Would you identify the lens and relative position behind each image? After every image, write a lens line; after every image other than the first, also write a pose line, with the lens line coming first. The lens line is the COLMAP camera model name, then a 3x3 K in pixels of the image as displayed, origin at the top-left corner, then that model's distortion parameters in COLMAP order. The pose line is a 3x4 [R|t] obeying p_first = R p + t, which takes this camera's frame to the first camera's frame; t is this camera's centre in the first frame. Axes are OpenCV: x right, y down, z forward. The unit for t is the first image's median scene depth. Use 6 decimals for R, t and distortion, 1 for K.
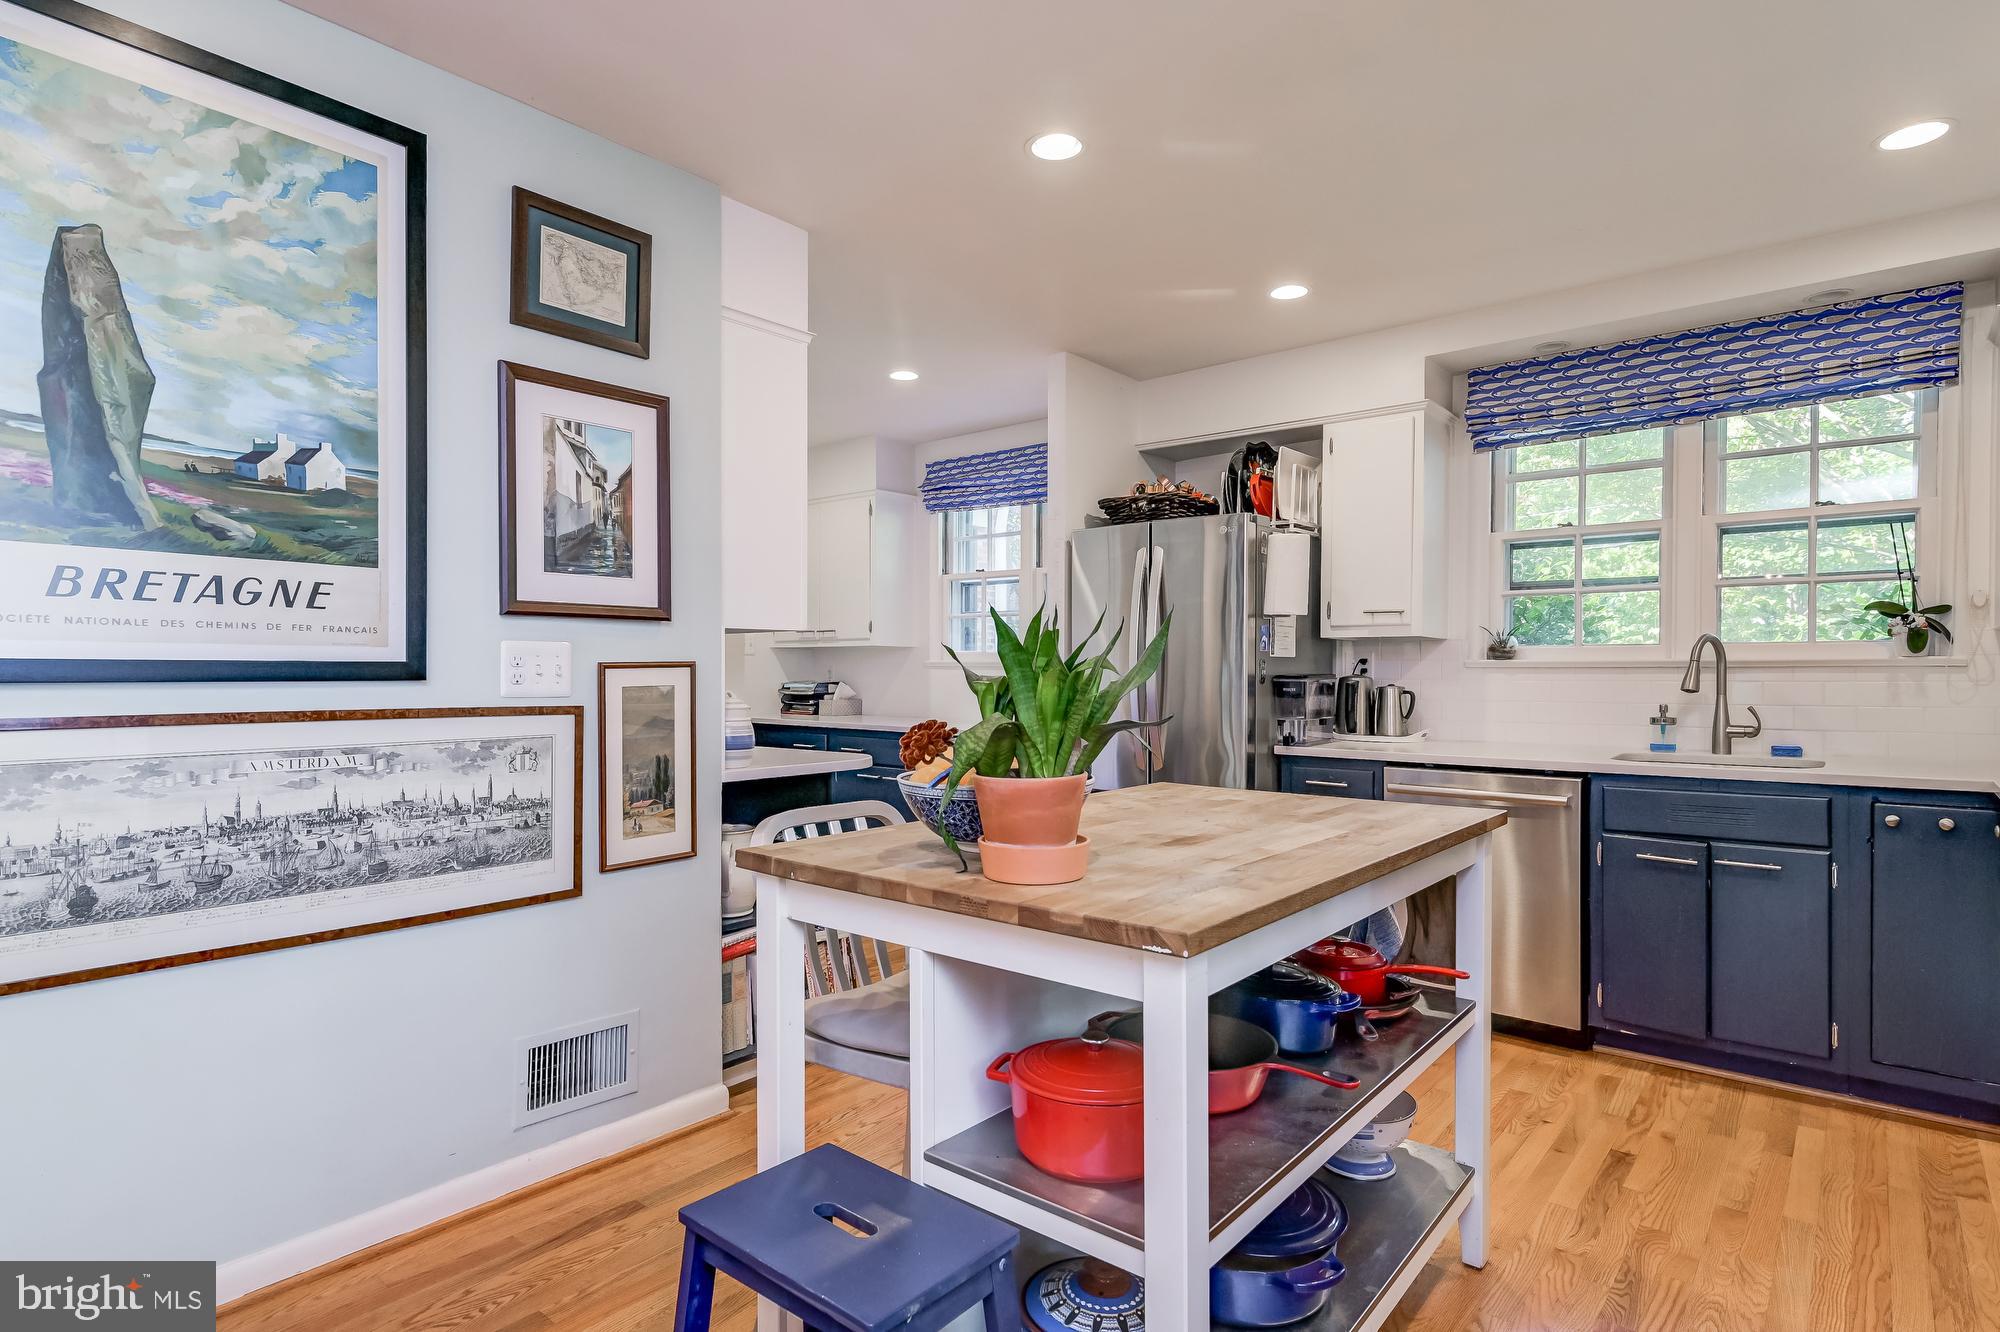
lens RADIAL K [[1039.9, 0, 1011.4], [0, 1039.9, 672.0], [0, 0, 1]] dist [0.010328, -0.000704]
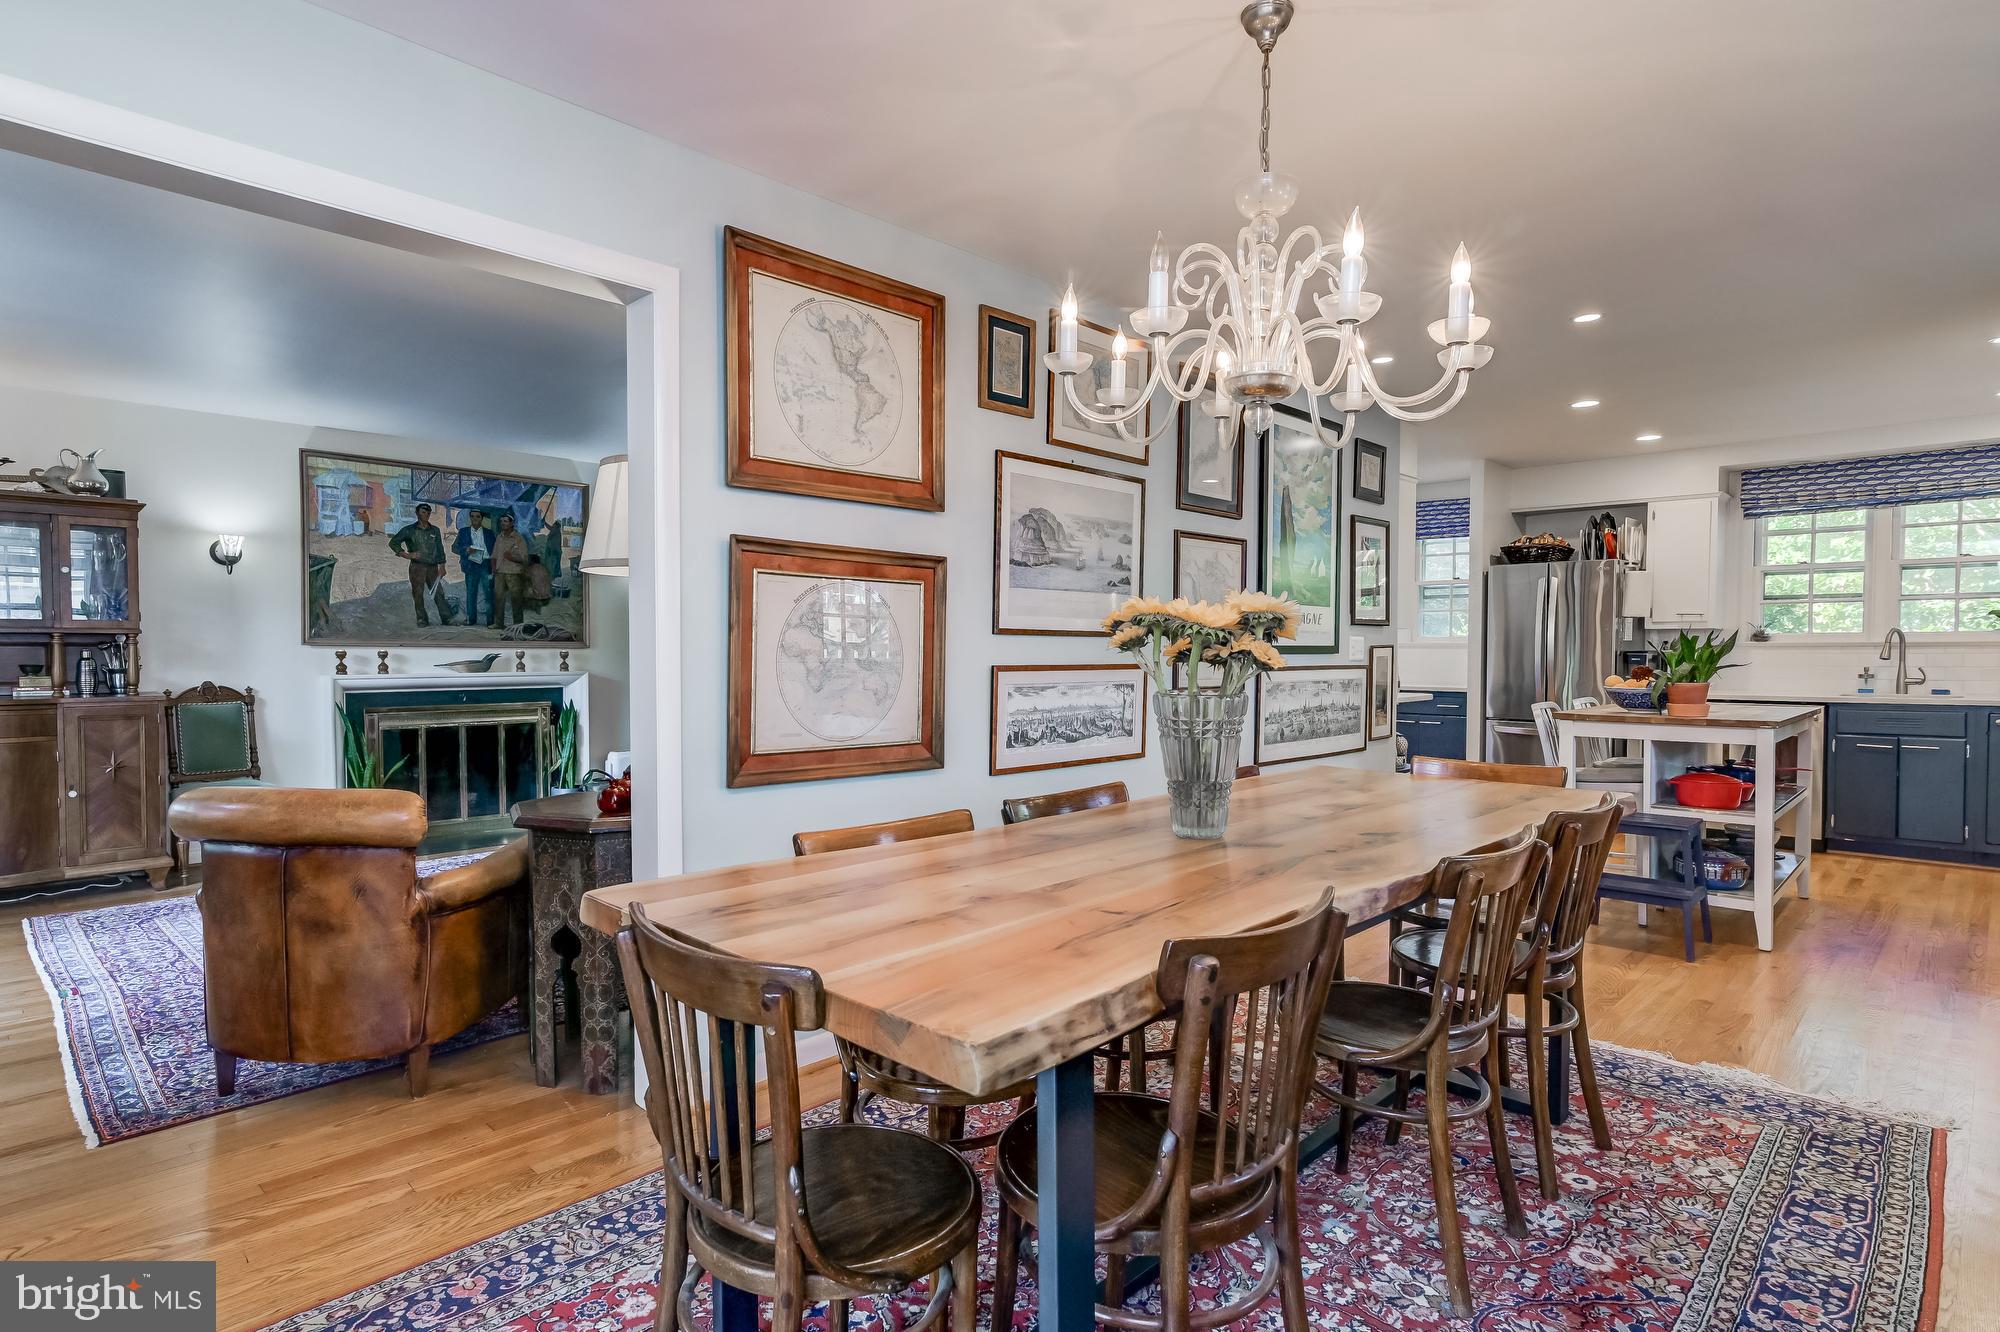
lens RADIAL K [[1039.9, 0, 998.8], [0, 1039.9, 677.5], [0, 0, 1]] dist [0.010328, -0.000704]
pose [[0.997040, -0.001183, -0.076877, -0.697507], [0.003151, 0.999670, 0.025480, -0.000868], [0.076822, -0.025646, 0.996715, -0.874591]]
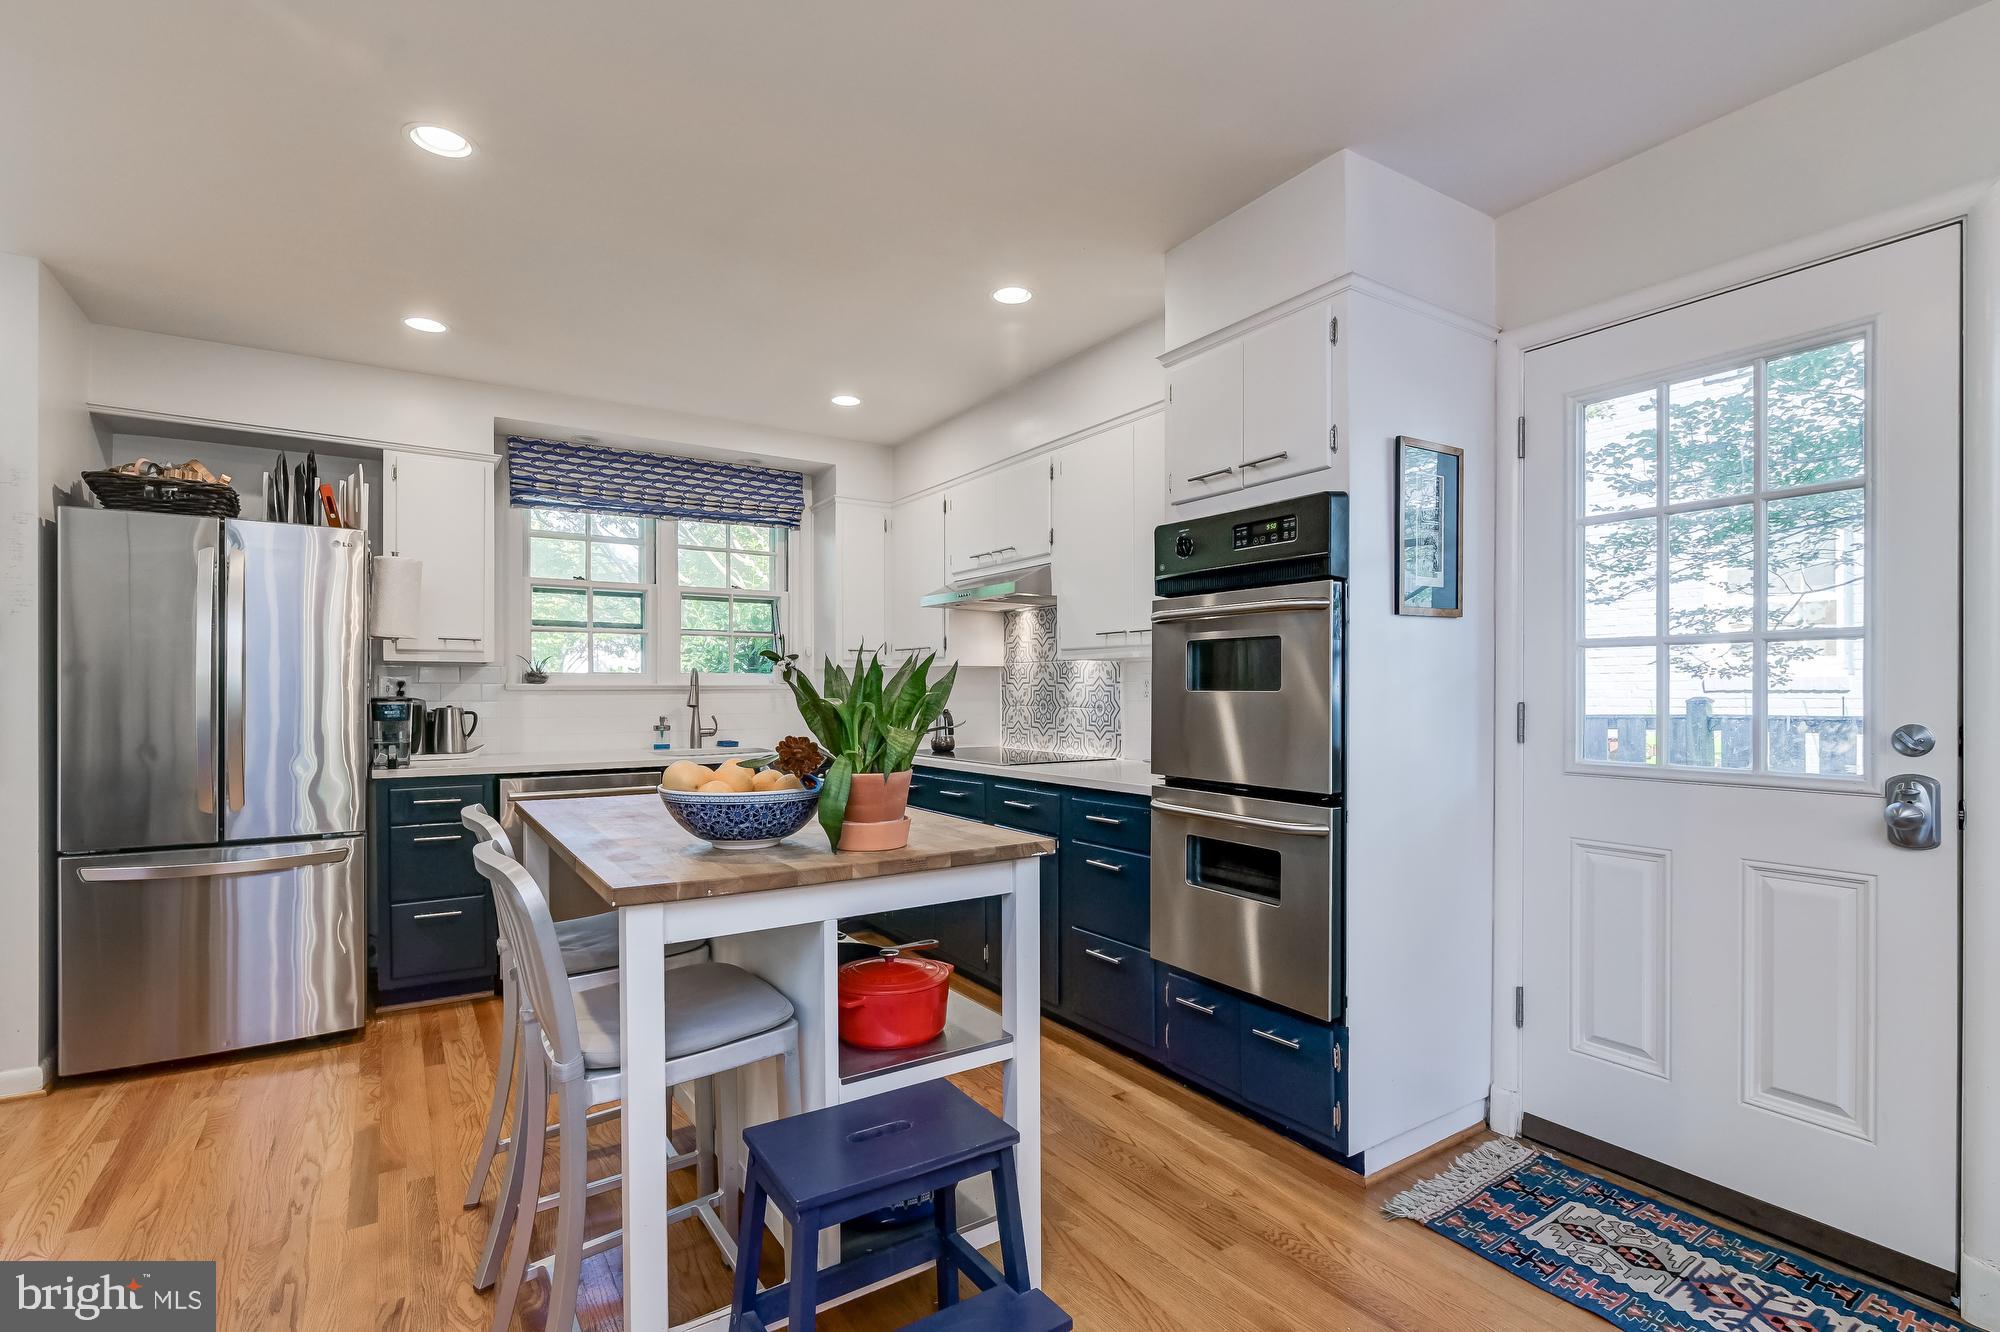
lens RADIAL K [[926.6, 0, 997.5], [0, 926.6, 678.4], [0, 0, 1]] dist [-0.002420, -0.000416]
pose [[0.290745, 0.011491, 0.956732, -0.427920], [0.006134, 0.999885, -0.013873, 0.000302], [-0.956781, 0.009902, 0.290641, 0.194456]]
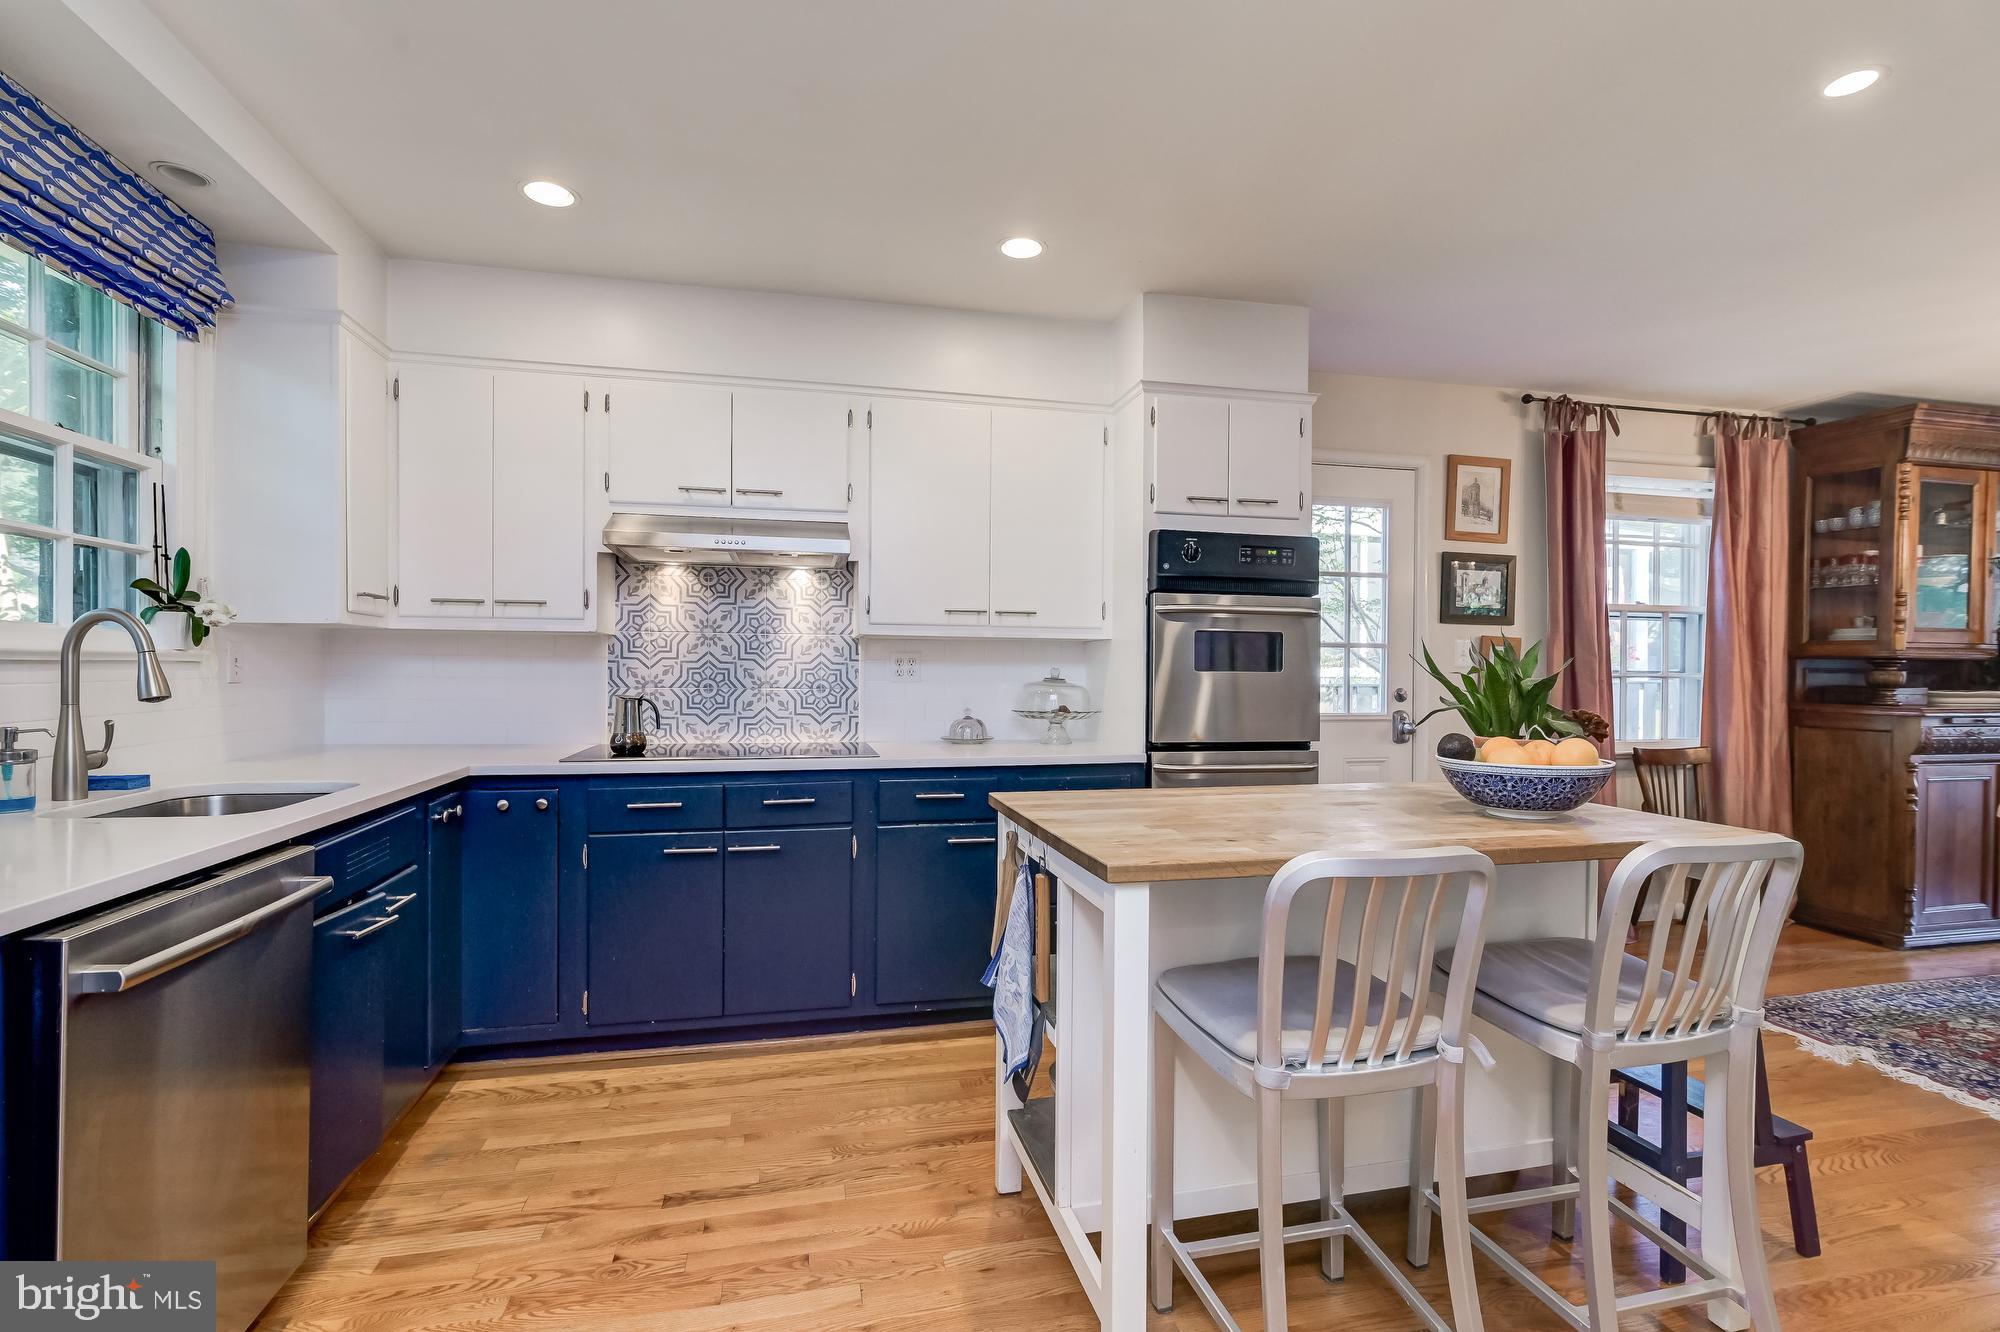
lens RADIAL K [[921.5, 0, 1003.6], [0, 921.5, 675.8], [0, 0, 1]] dist [-0.003955, -0.000336]
pose [[-0.796156, -0.008488, 0.605032, -0.093379], [-0.002924, 0.999944, 0.010181, -0.002869], [-0.605084, 0.006337, -0.796136, 1.052886]]
